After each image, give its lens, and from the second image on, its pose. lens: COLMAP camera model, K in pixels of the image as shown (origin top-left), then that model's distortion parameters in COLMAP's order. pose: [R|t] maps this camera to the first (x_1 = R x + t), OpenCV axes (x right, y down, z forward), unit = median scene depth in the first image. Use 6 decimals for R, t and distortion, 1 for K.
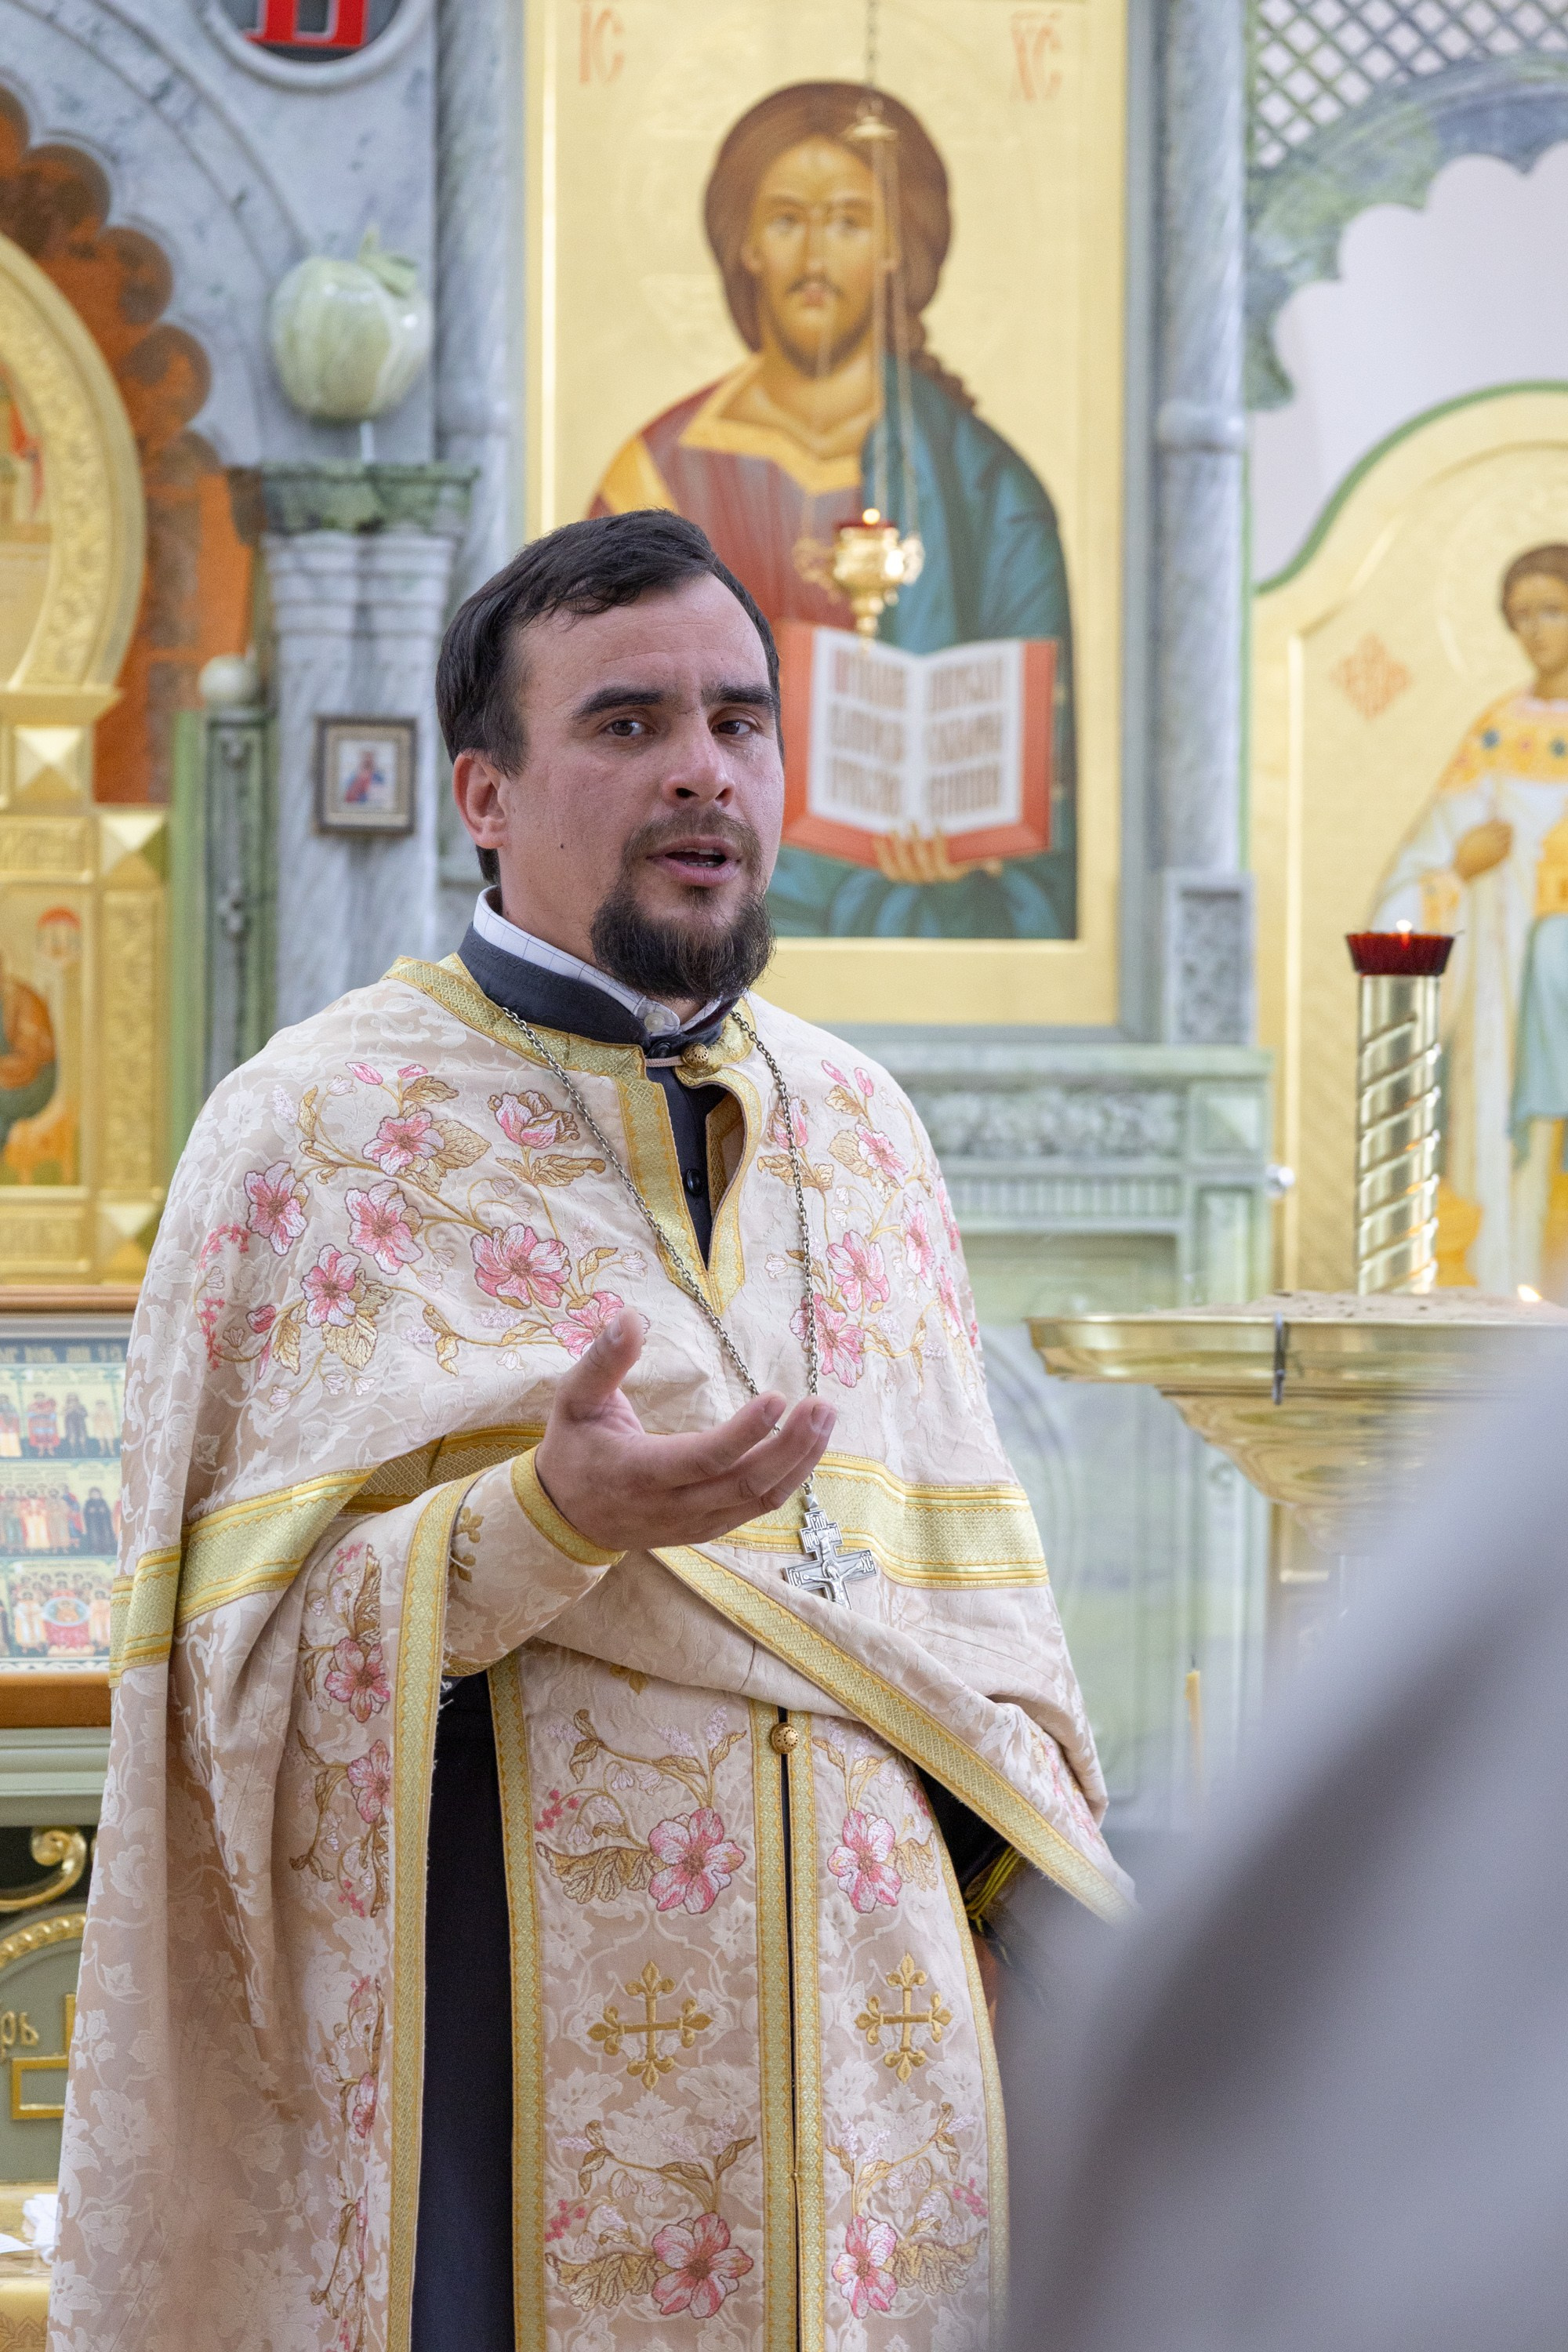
lens RADIAL K [[8914.9, 0, 781.5], [0, 8914.9, 1175.6], [0, 0, 1]] dist [0.109594, 0.000000]
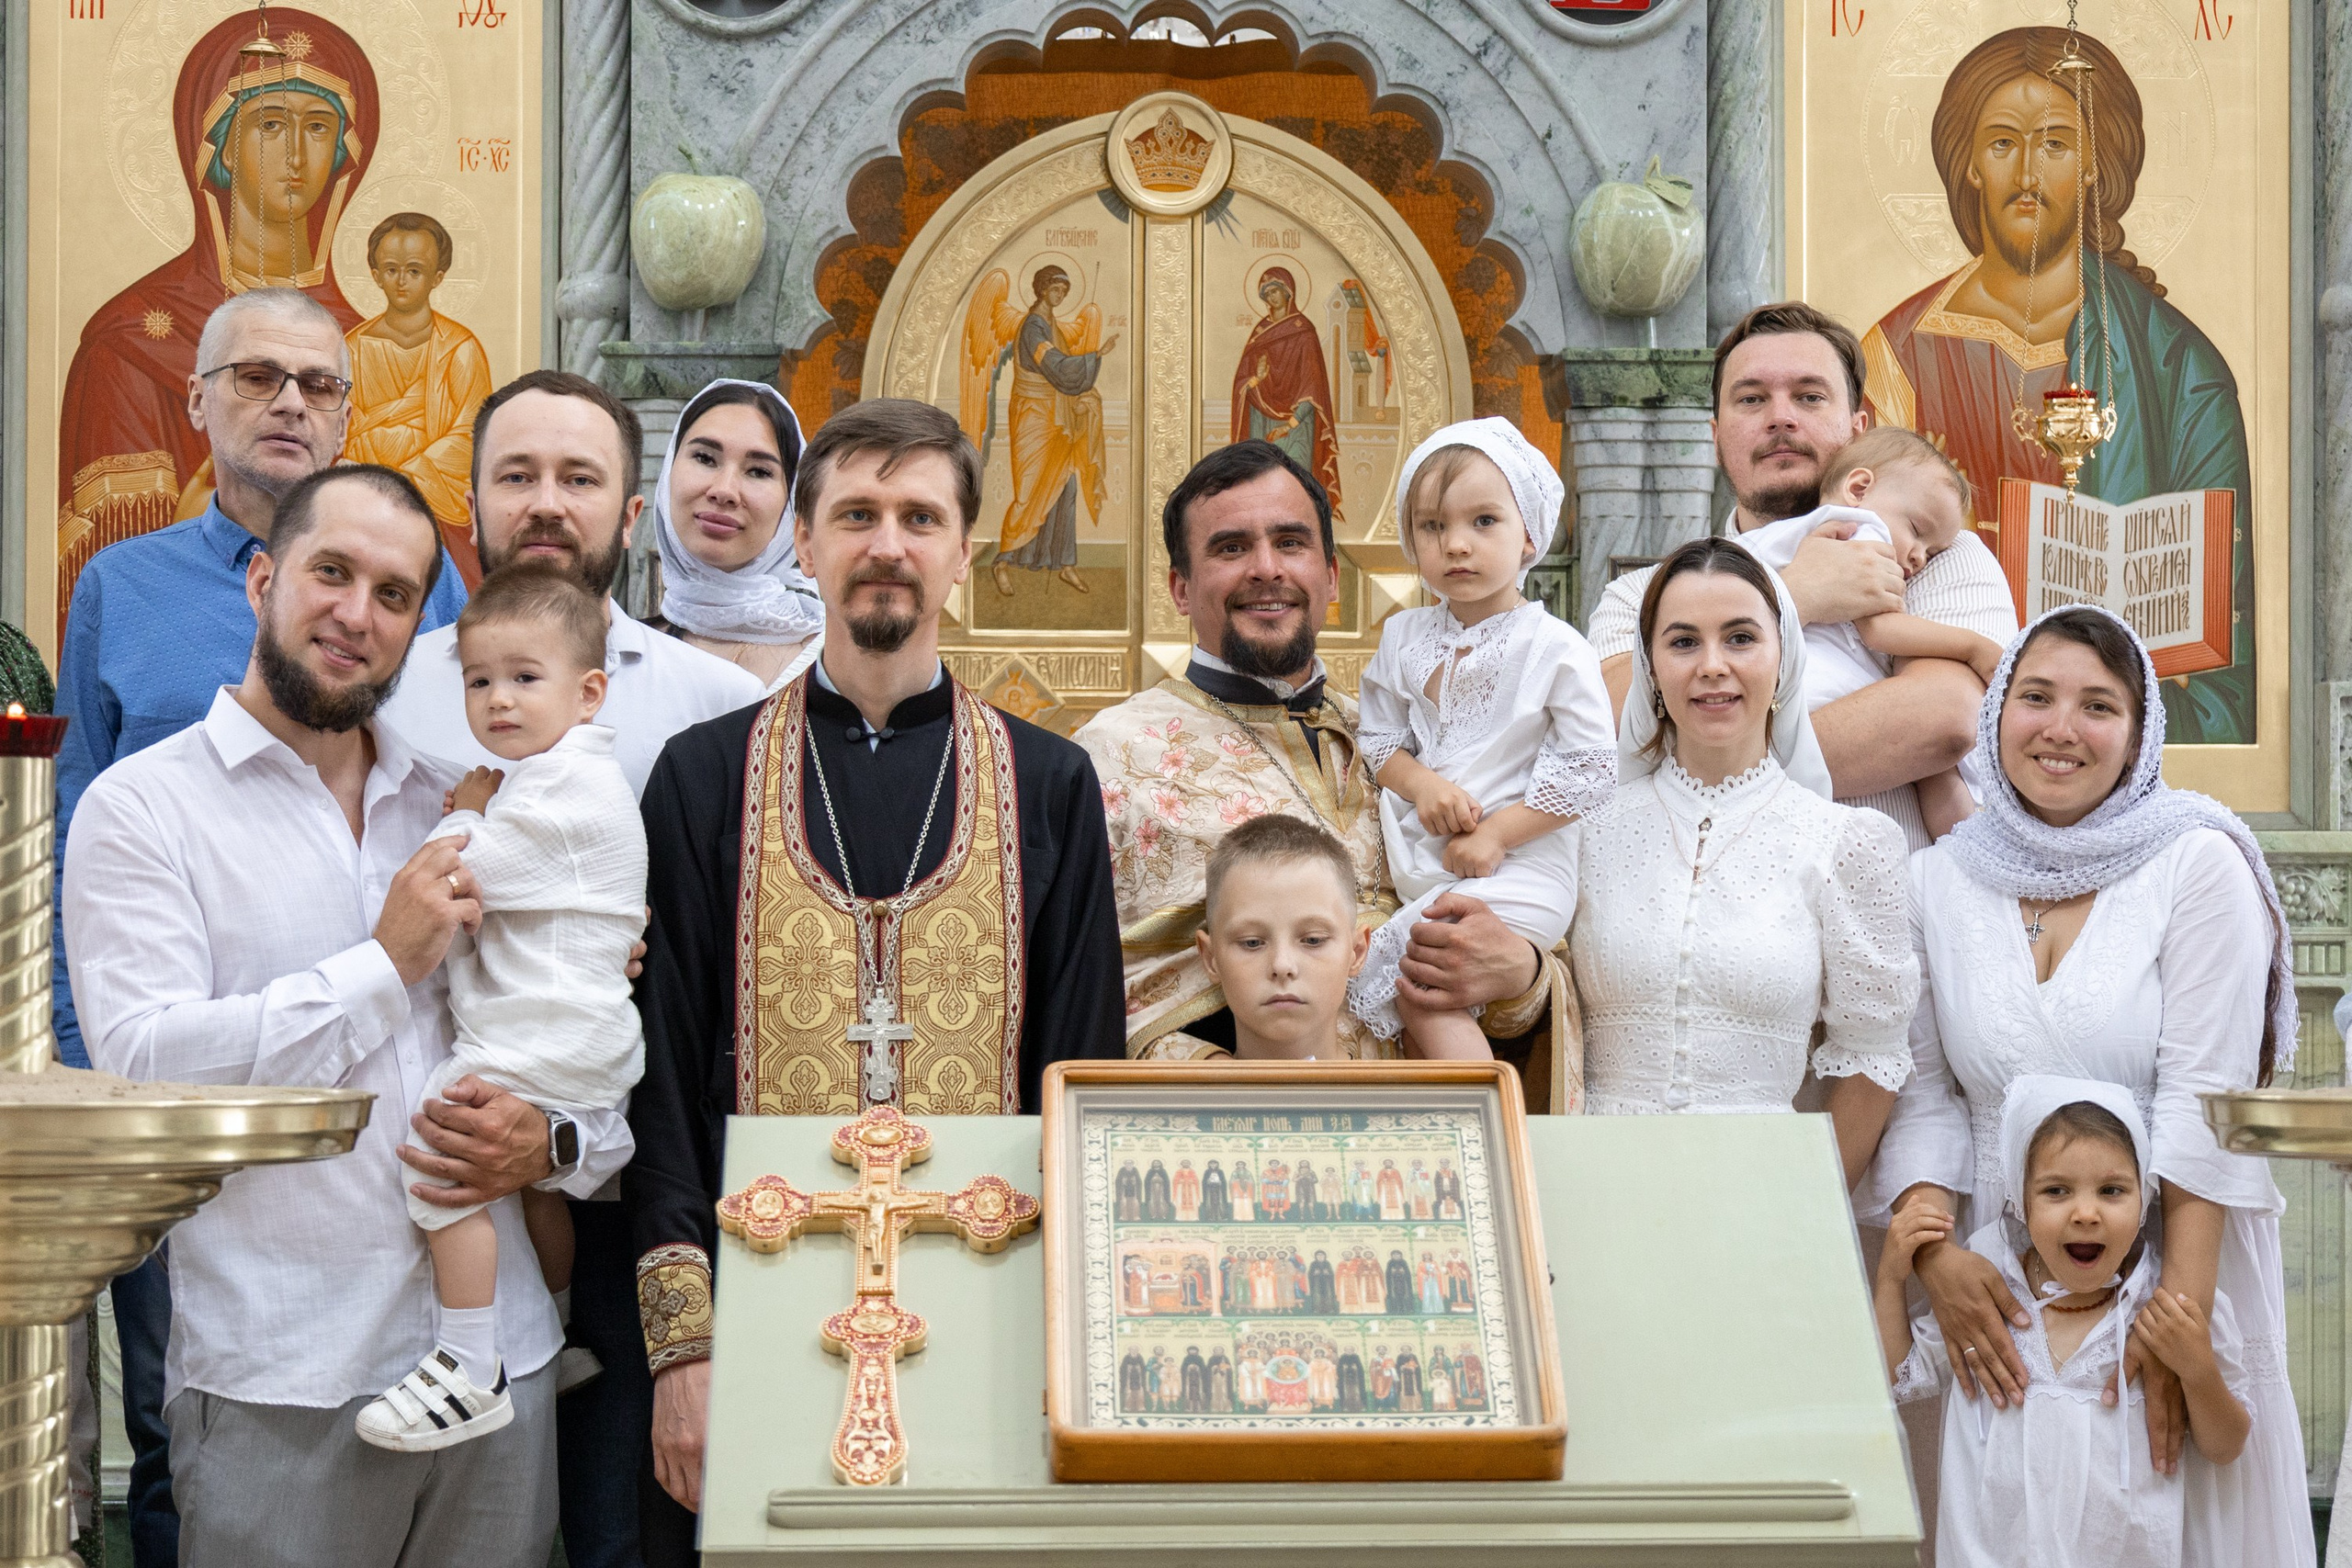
lens RADIAL K [[5627.5, 0, 1182.4], [0, 5627.5, 767.6], [0, 0, 1]] dist [0.038205, 0.000000]
pose [[0.987786, -0.006204, -0.155695, 0.009097], [0.002450, 0.999702, -0.024295, -0.004886], [0.155800, 0.023617, 0.987506, 0.237494]]
